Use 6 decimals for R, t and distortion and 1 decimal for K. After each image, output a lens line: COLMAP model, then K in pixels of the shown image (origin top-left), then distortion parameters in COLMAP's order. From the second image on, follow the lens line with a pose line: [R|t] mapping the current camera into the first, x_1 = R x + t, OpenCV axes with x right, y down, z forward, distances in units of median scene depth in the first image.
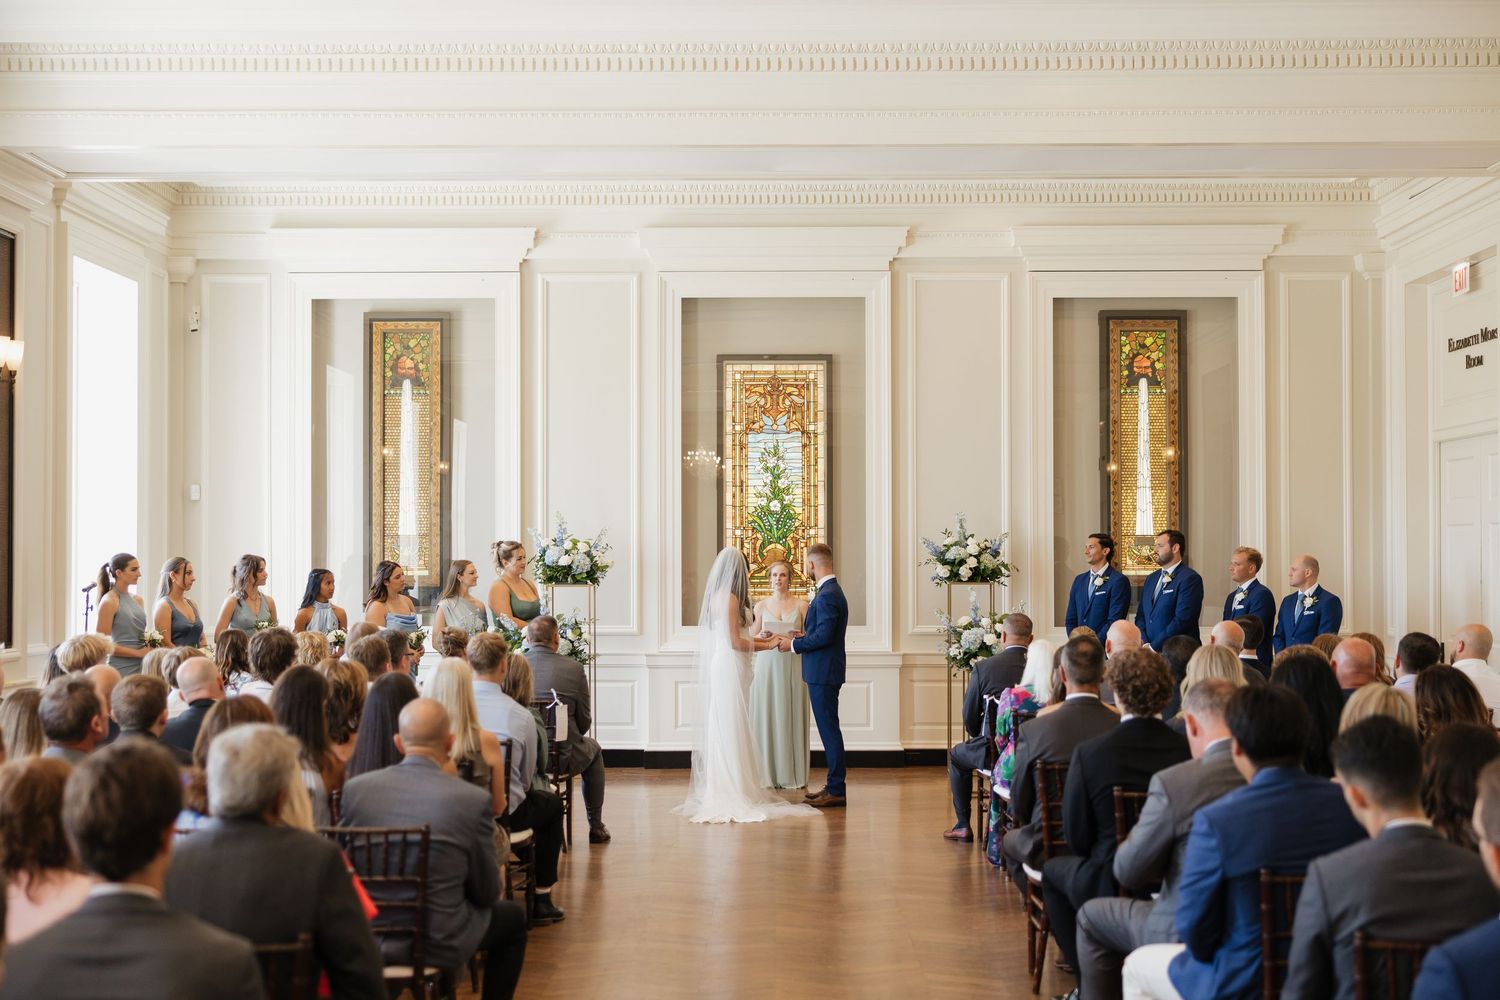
lens RADIAL K [[1924.7, 0, 750.0], [0, 1924.7, 500.0], [0, 0, 1]] dist [0.009324, -0.019101]
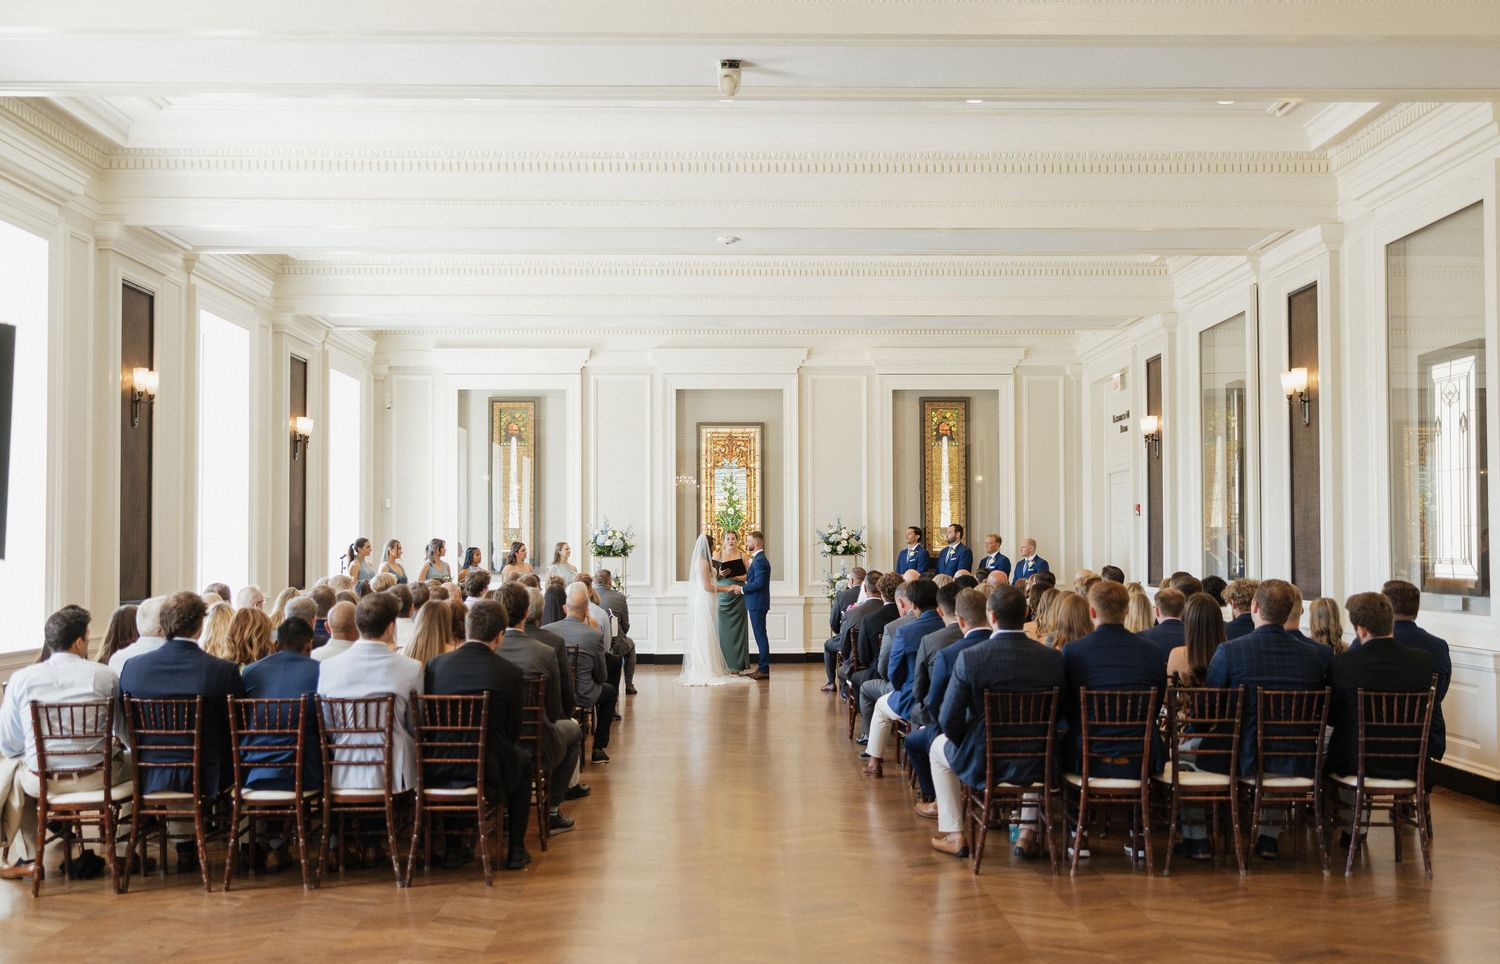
lens RADIAL K [[1513.3, 0, 774.0], [0, 1513.3, 486.9], [0, 0, 1]] dist [0.005834, 0.009295]
pose [[0.999312, -0.000677, 0.037072, 0.001617], [0.001211, 0.999896, -0.014386, 0.001159], [-0.037059, 0.014421, 0.999209, -0.346299]]
